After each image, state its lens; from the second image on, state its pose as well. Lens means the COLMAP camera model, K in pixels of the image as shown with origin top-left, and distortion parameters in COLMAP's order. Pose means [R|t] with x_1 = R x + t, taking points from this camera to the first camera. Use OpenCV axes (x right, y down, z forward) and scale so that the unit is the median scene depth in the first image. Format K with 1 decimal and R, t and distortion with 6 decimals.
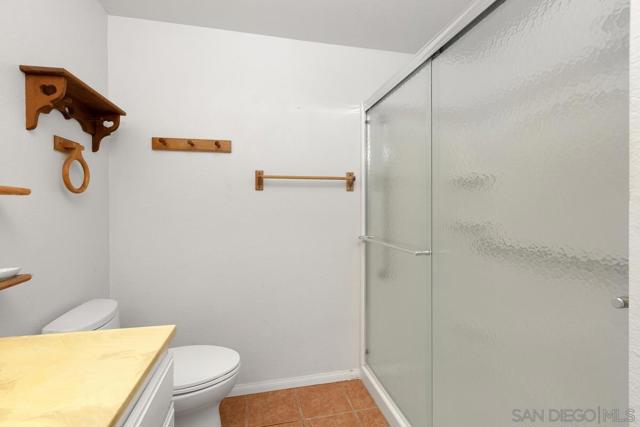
lens RADIAL K [[290.3, 0, 318.4], [0, 290.3, 207.5], [0, 0, 1]] dist [0.001774, -0.000011]
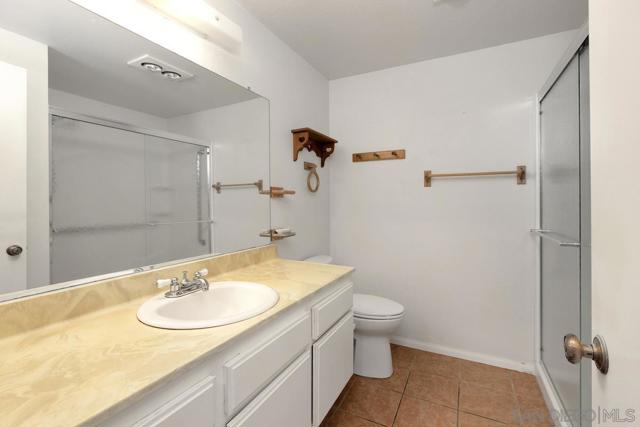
lens RADIAL K [[290.3, 0, 318.4], [0, 290.3, 207.5], [0, 0, 1]] dist [0.001774, -0.000011]
pose [[0.766503, 0.013068, -0.642108, 0.237128], [-0.000778, 0.999811, 0.019419, 0.005649], [0.642241, -0.014385, 0.766368, -0.245000]]
